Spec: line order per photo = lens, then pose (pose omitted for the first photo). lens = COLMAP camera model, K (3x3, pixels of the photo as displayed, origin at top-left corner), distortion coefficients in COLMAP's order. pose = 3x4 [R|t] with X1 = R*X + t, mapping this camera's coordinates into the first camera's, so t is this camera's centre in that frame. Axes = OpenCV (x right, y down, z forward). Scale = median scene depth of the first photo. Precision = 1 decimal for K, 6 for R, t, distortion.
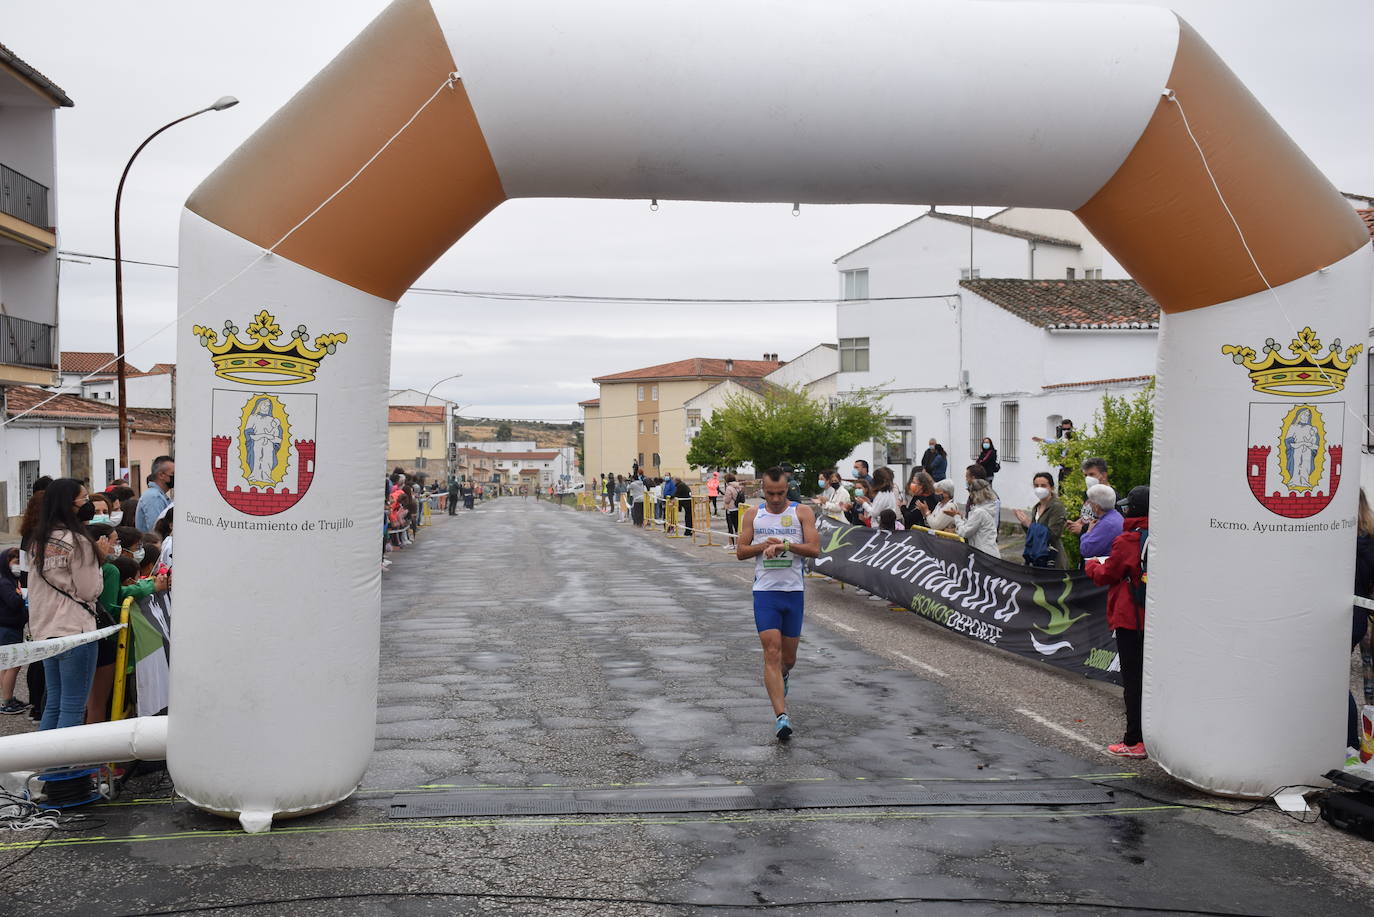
lens RADIAL K [[1523.9, 0, 689.5], [0, 1523.9, 457.6], [0, 0, 1]] dist [0.010319, 0.206333]
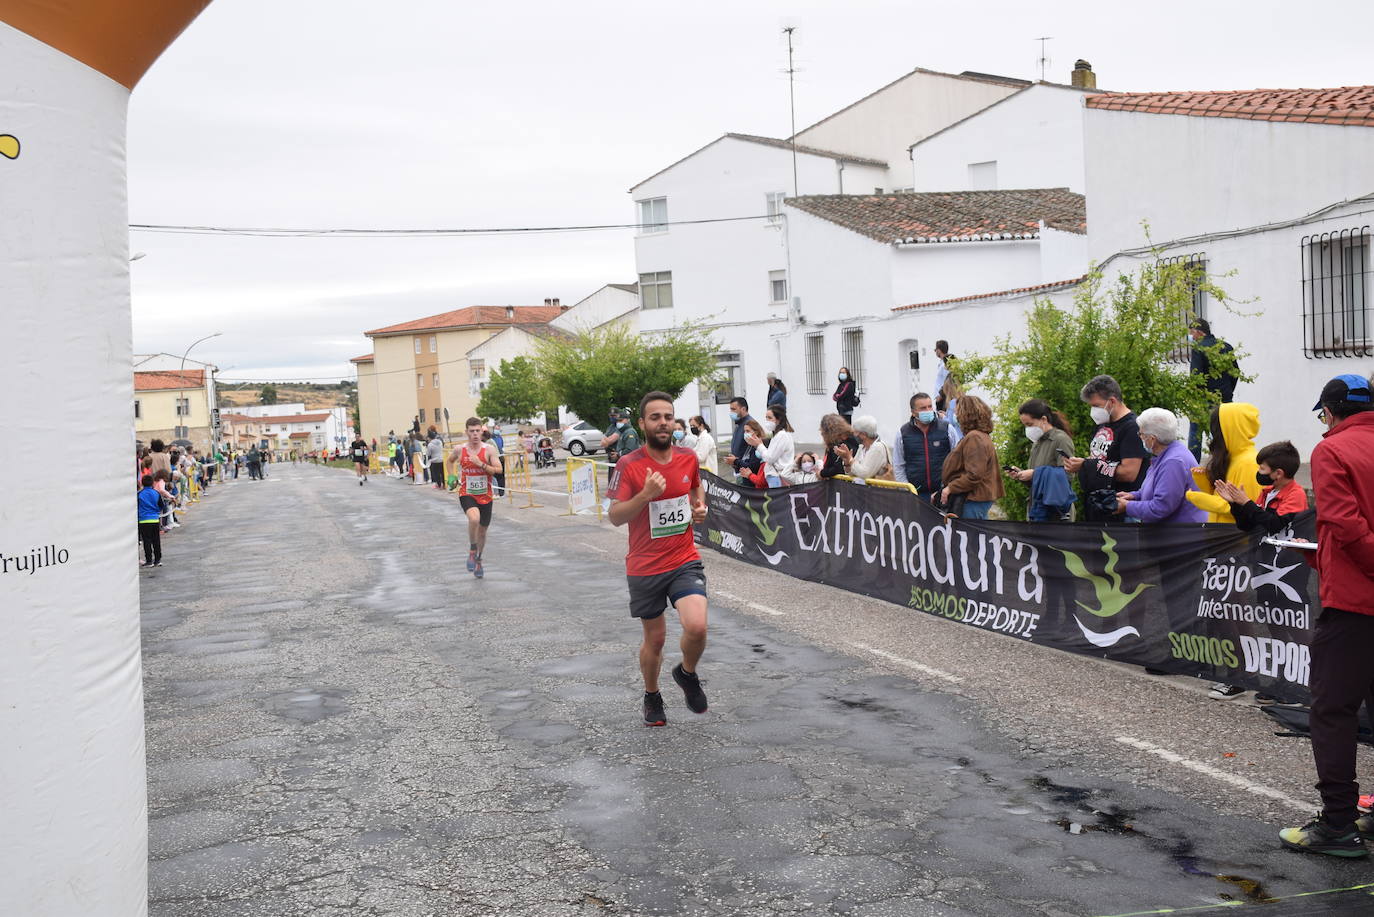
lens RADIAL K [[1527.3, 0, 685.0], [0, 1527.3, 462.2], [0, 0, 1]] dist [-0.006618, 0.277372]
pose [[0.988102, -0.058469, 0.142253, -0.023645], [0.053222, 0.997764, 0.040416, 0.001063], [-0.144298, -0.032364, 0.989005, 0.120922]]
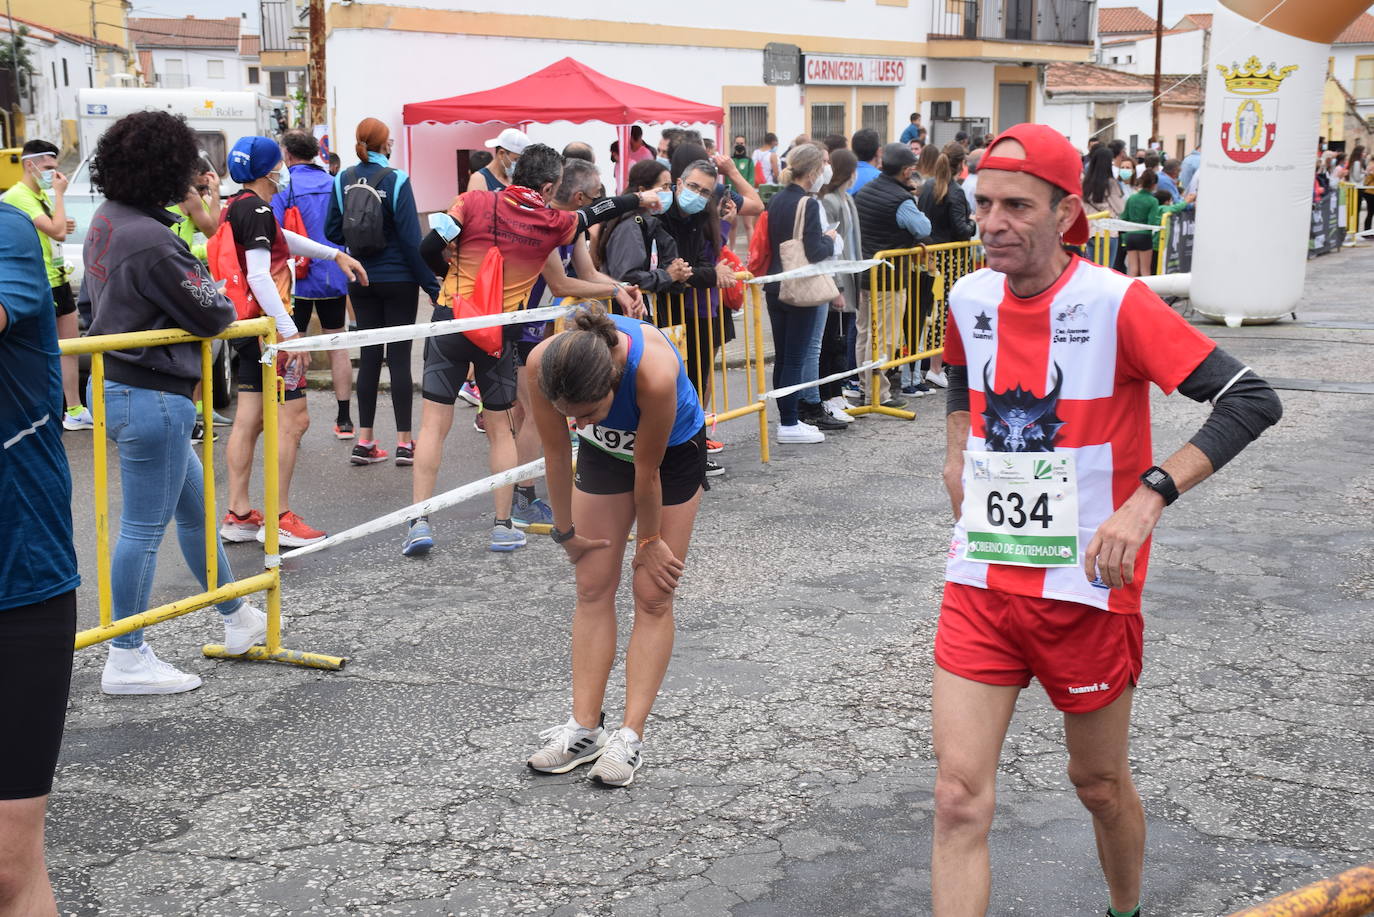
lens RADIAL K [[2105.8, 0, 667.1], [0, 2105.8, 458.8], [0, 0, 1]] dist [0.238383, 0.242719]
pose [[0.844745, 0.087531, -0.527962, 0.134060], [-0.007374, 0.988344, 0.152059, -0.000574], [0.535118, -0.124558, 0.835544, -0.400680]]
